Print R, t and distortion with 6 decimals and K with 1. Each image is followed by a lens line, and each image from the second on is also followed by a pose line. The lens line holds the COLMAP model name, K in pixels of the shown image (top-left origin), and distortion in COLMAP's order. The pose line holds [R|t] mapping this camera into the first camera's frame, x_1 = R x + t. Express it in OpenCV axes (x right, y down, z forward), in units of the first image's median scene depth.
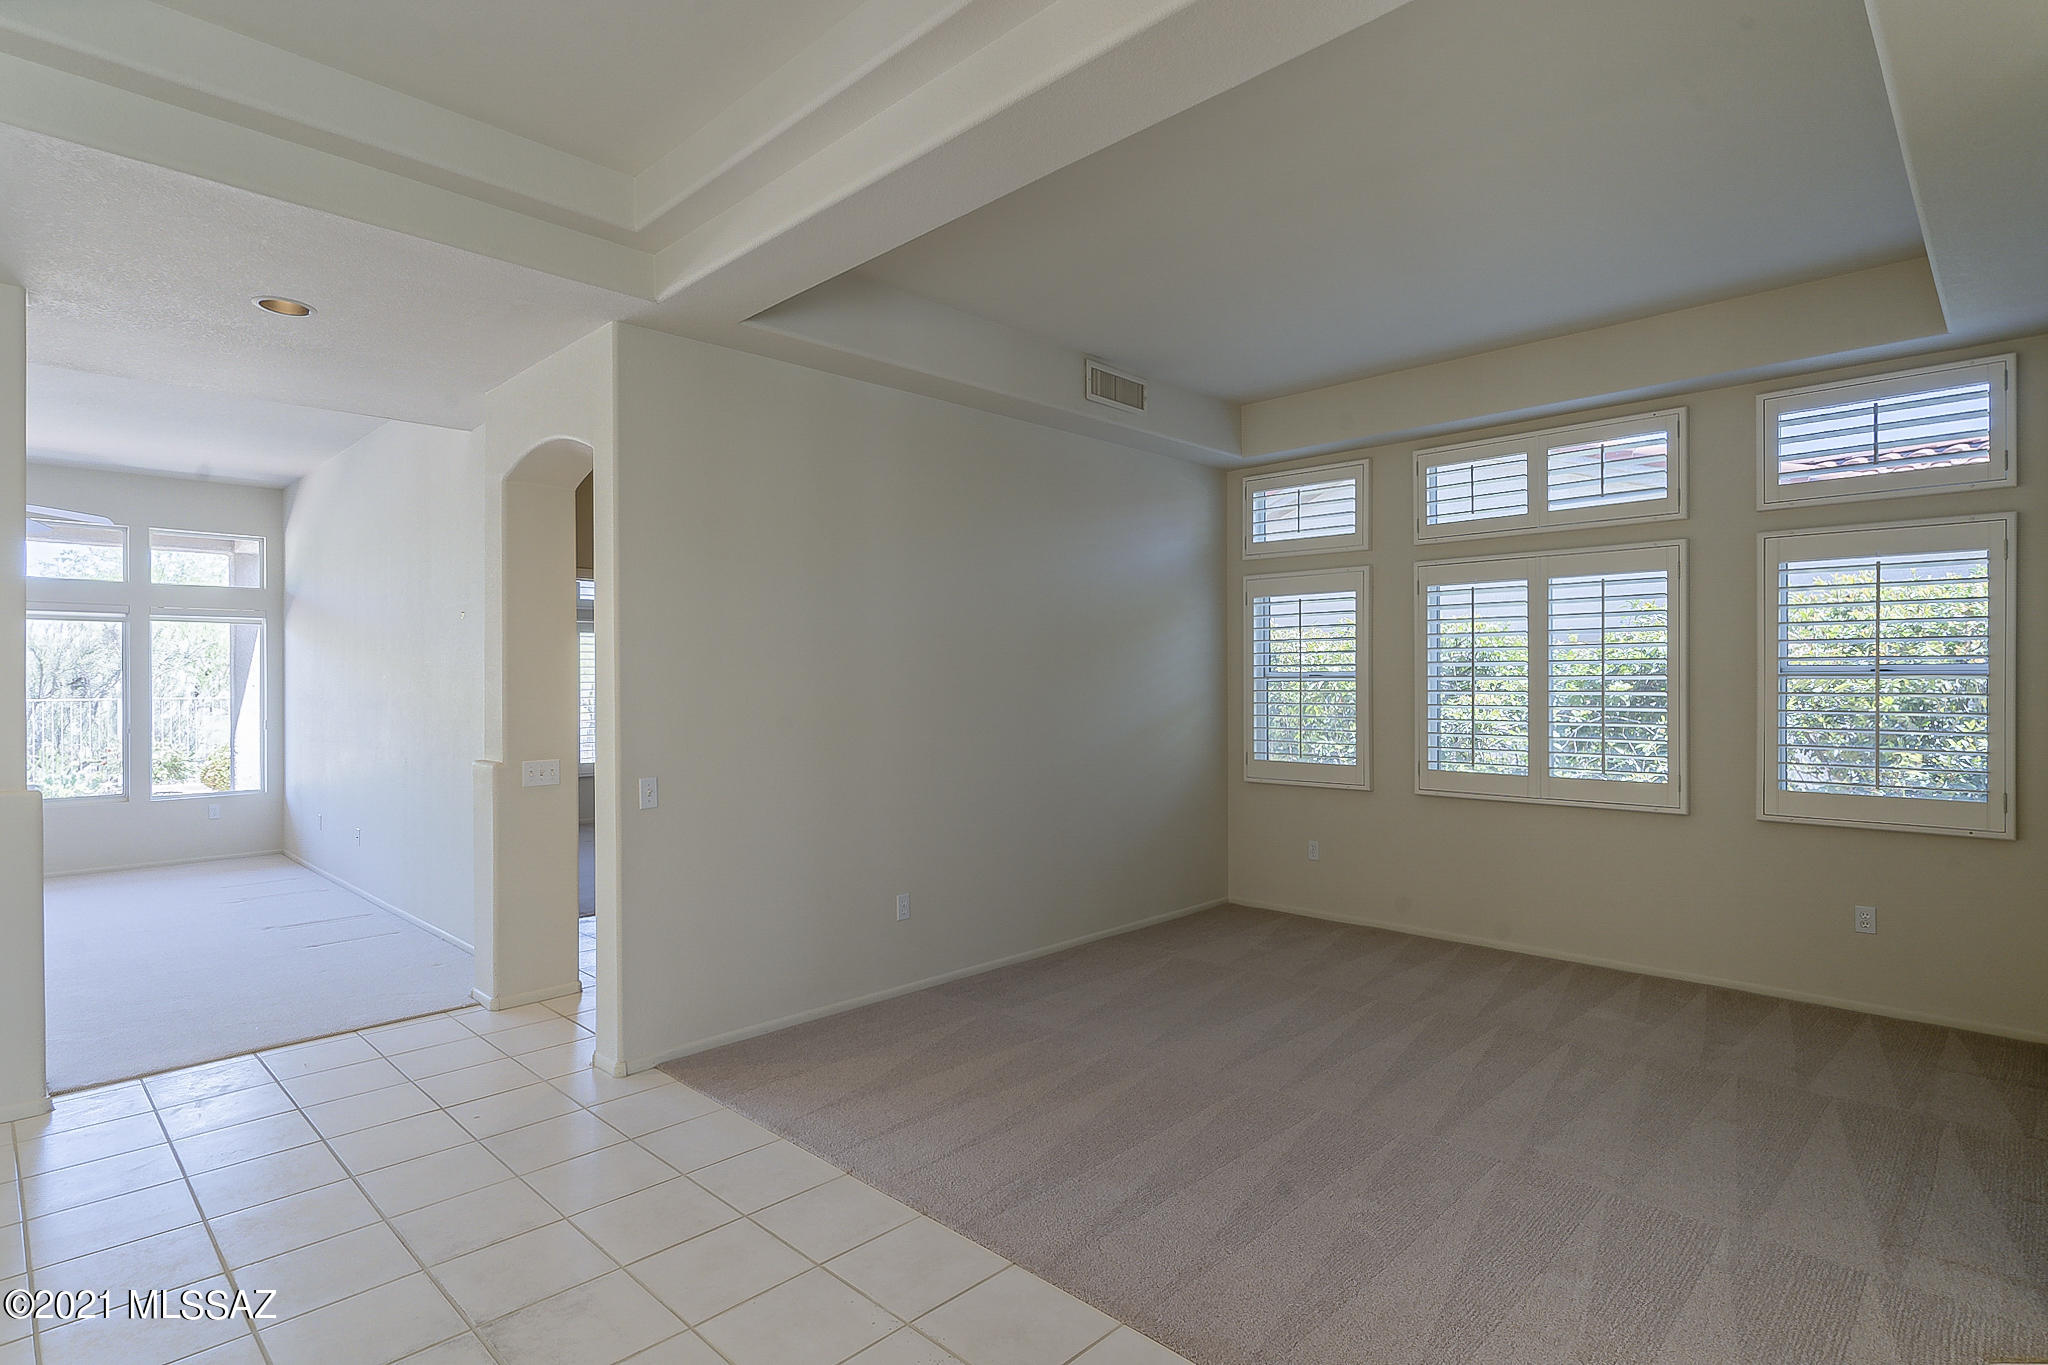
lens RADIAL K [[1026.8, 0, 1015.1], [0, 1026.8, 676.8], [0, 0, 1]] dist [-0.003305, -0.000592]
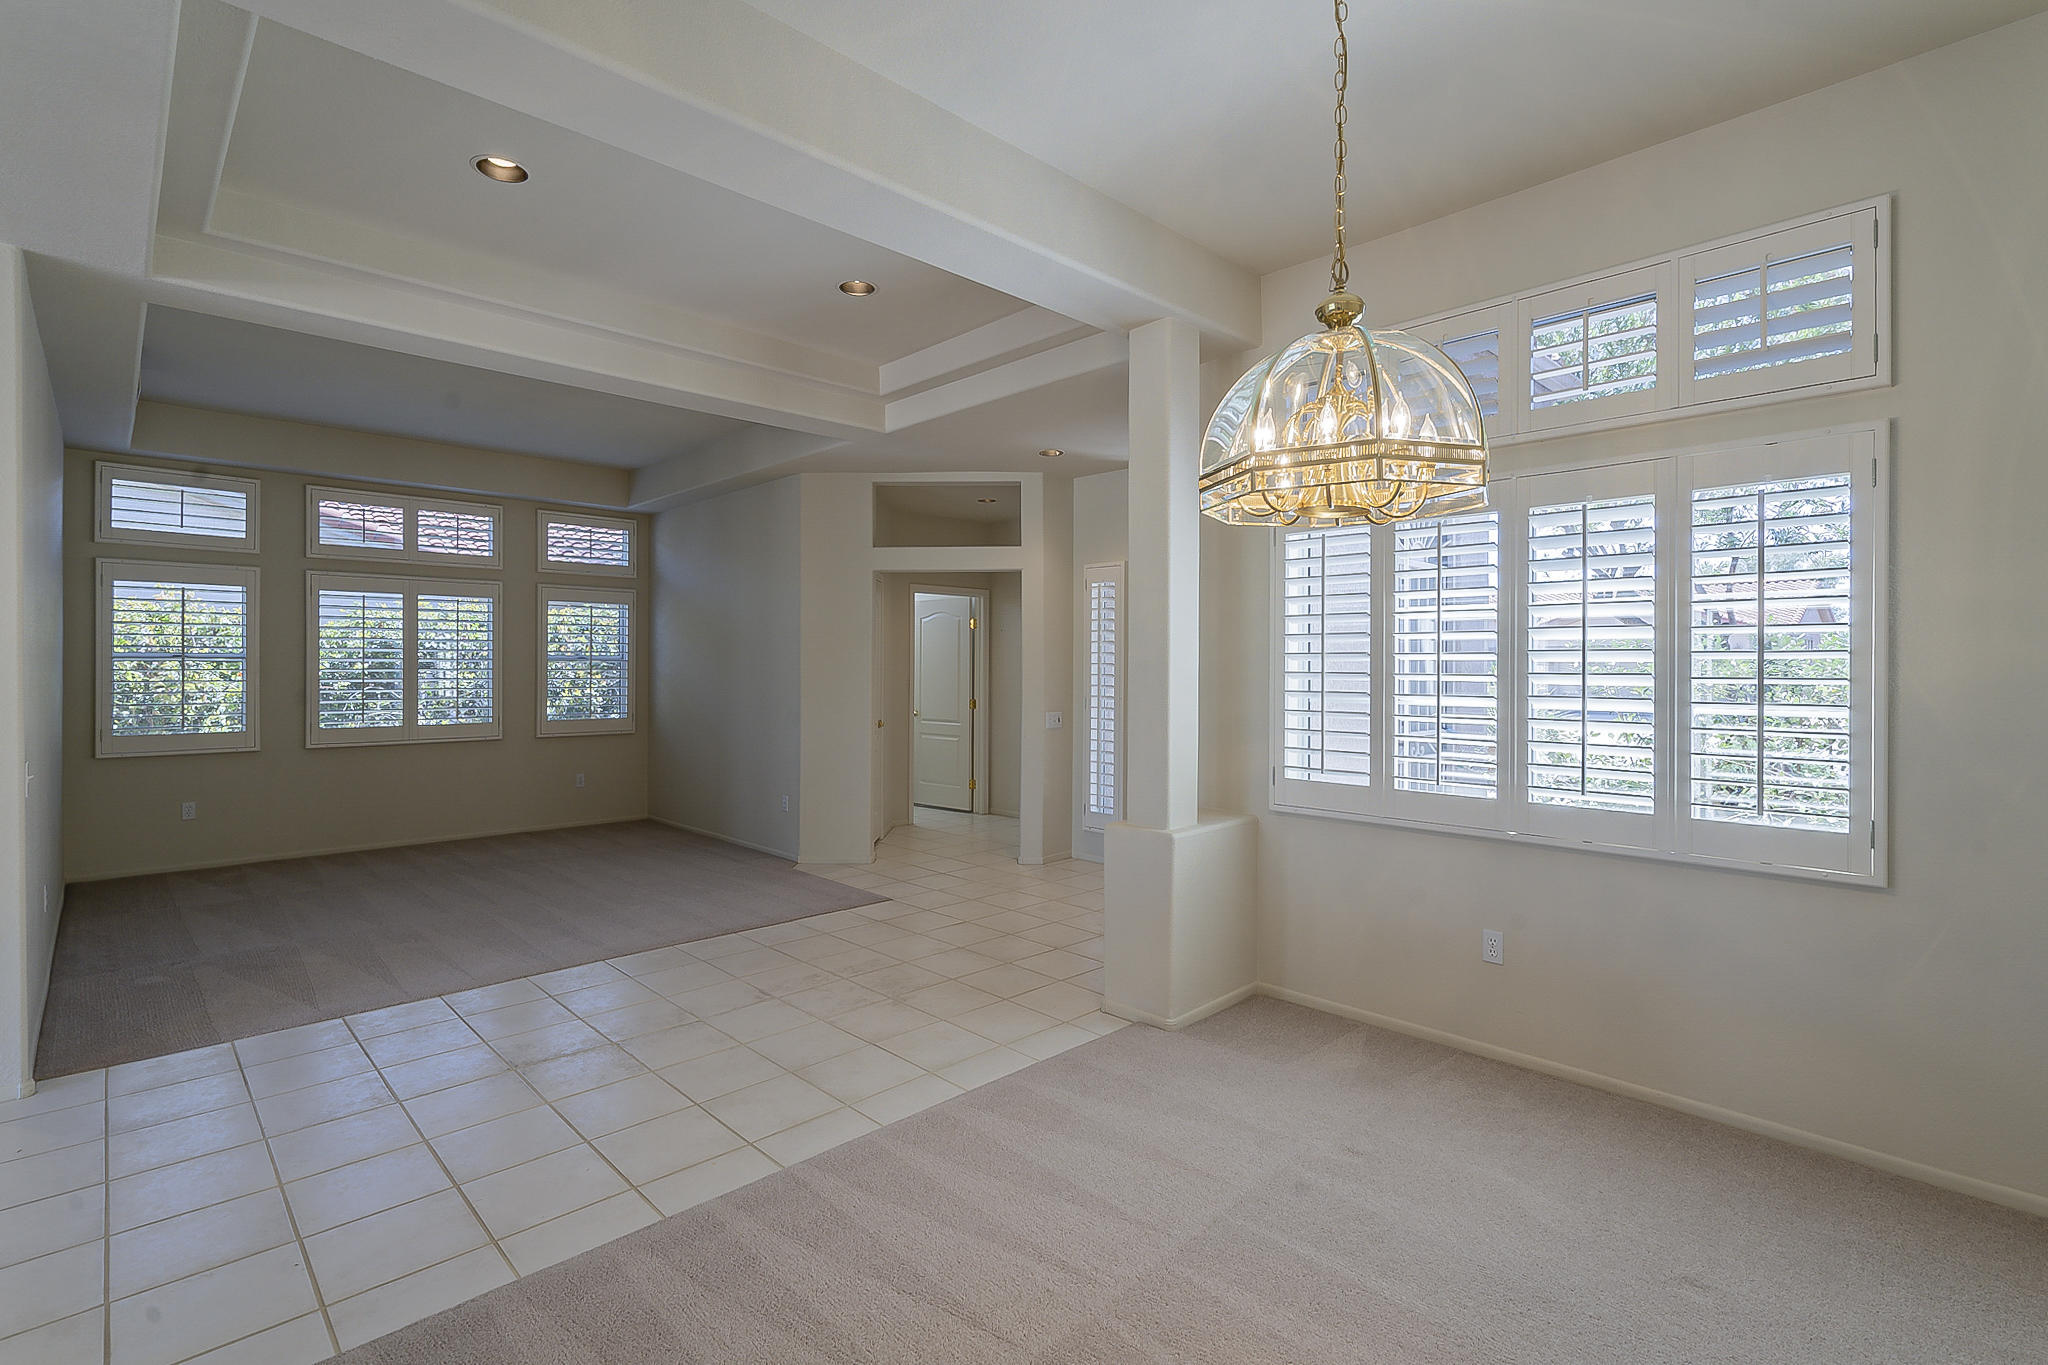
lens RADIAL K [[941.9, 0, 985.8], [0, 941.9, 671.6], [0, 0, 1]] dist [0.002327, 0.000238]
pose [[0.043426, -0.002681, 0.999053, -0.819674], [-0.007903, 0.999964, 0.003027, 0.006621], [-0.999025, -0.008027, 0.043404, 0.092888]]
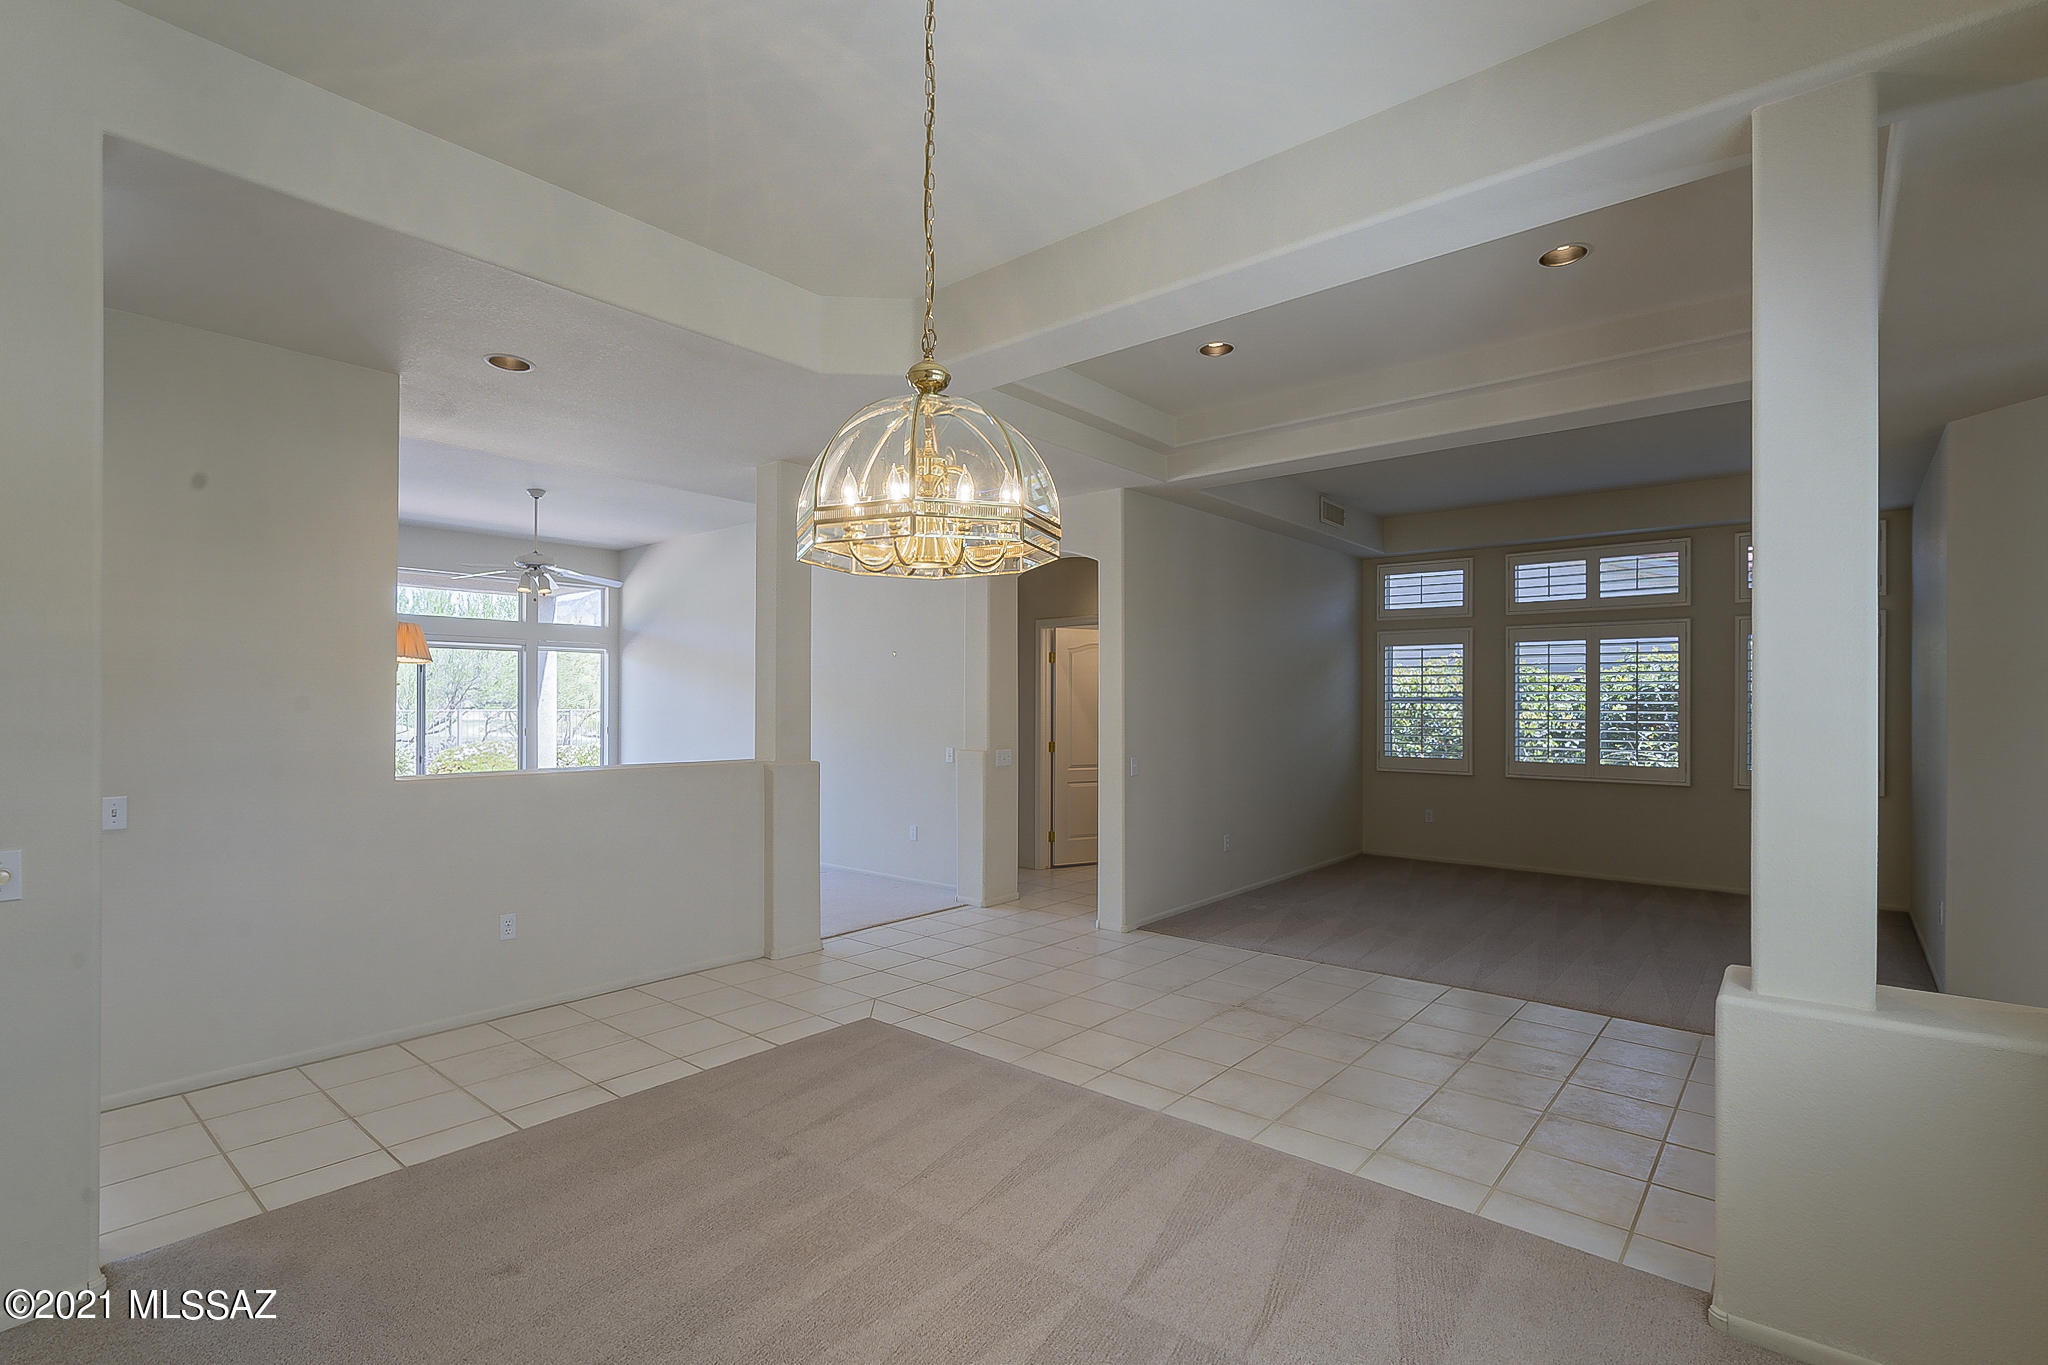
lens RADIAL K [[941.9, 0, 1023.5], [0, 941.9, 697.6], [0, 0, 1]] dist [0.002327, 0.000238]
pose [[0.996908, 0.007902, 0.078177, -0.472391], [-0.007870, 0.999969, -0.000716, 0.001872], [-0.078180, 0.000099, 0.996939, -0.378055]]
